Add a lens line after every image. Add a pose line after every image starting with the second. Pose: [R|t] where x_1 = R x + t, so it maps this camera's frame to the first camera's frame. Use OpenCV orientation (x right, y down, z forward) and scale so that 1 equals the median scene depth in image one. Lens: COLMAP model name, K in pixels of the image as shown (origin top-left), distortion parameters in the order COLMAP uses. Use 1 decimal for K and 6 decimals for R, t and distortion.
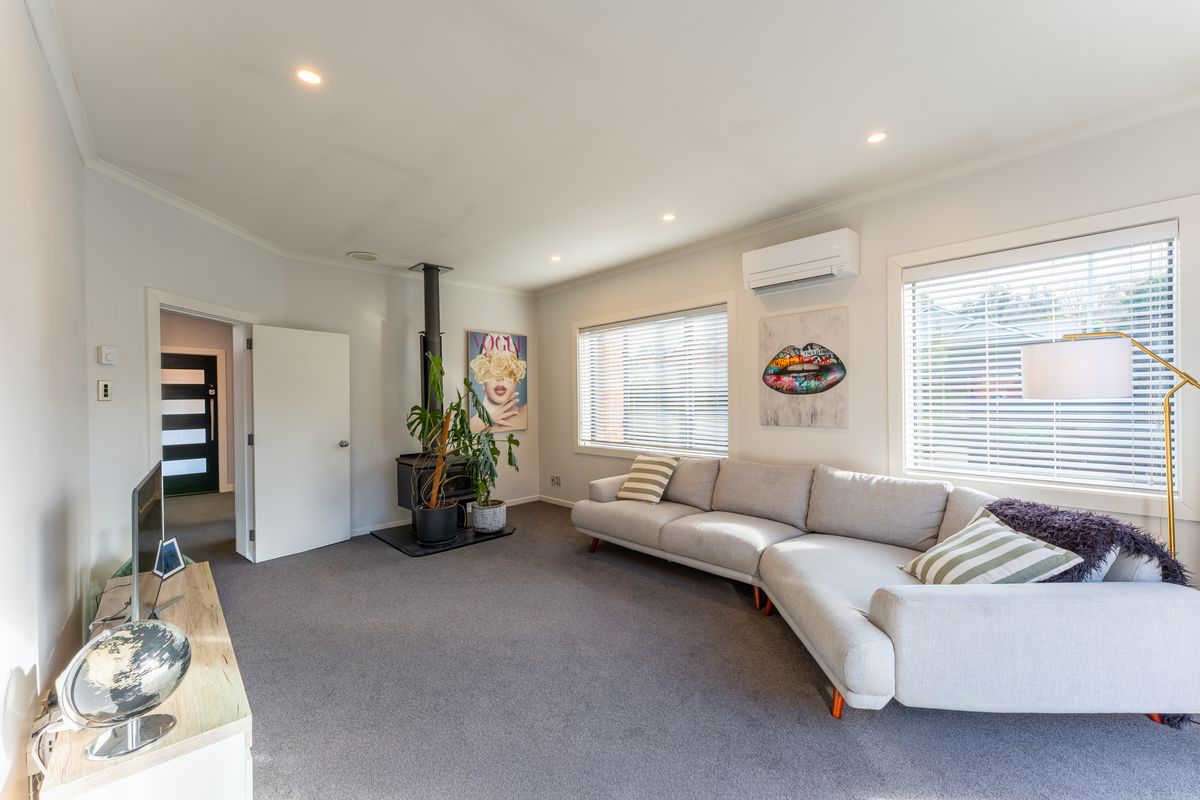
lens RADIAL K [[476.2, 0, 597.8], [0, 476.2, 399.6], [0, 0, 1]] dist [-0.002159, 0.000317]
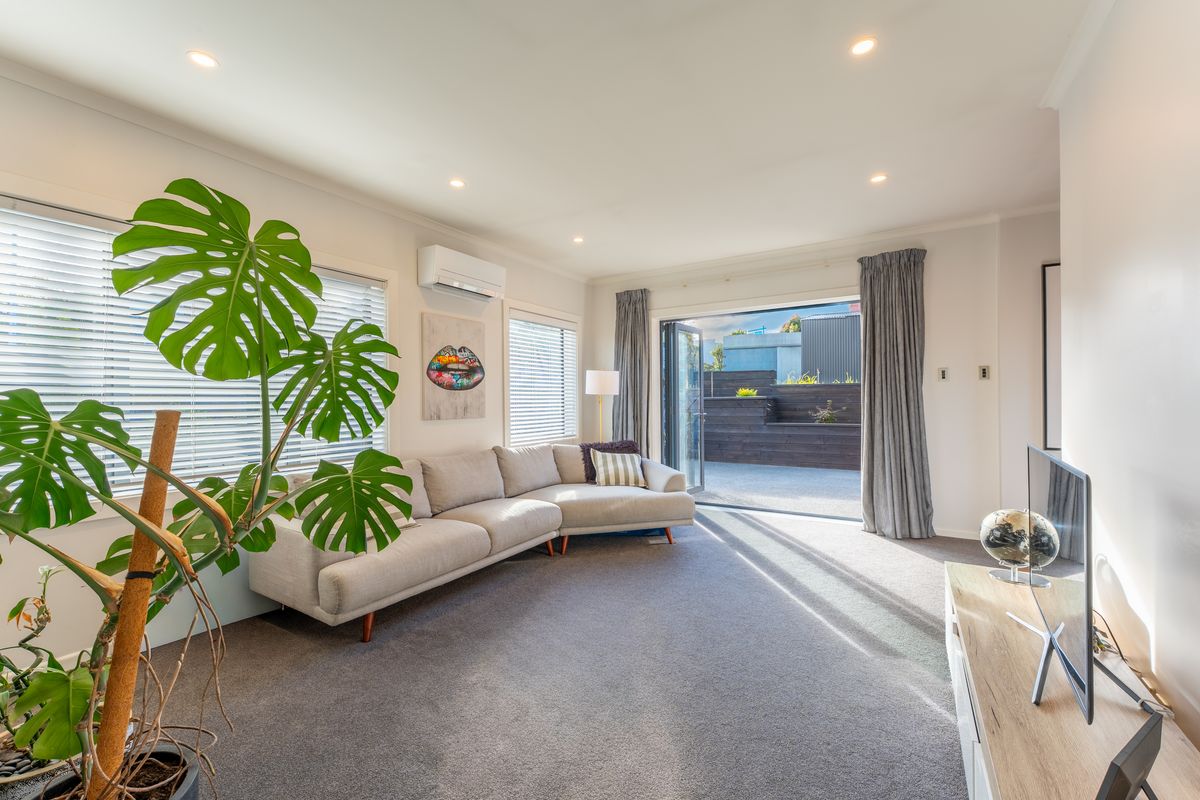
lens RADIAL K [[476.2, 0, 608.5], [0, 476.2, 398.7], [0, 0, 1]] dist [-0.002159, 0.000317]
pose [[-0.276111, 0.009086, 0.961083, -0.756985], [0.003043, 0.999959, -0.008579, 0.019658], [-0.961121, 0.000556, -0.276127, 0.964832]]
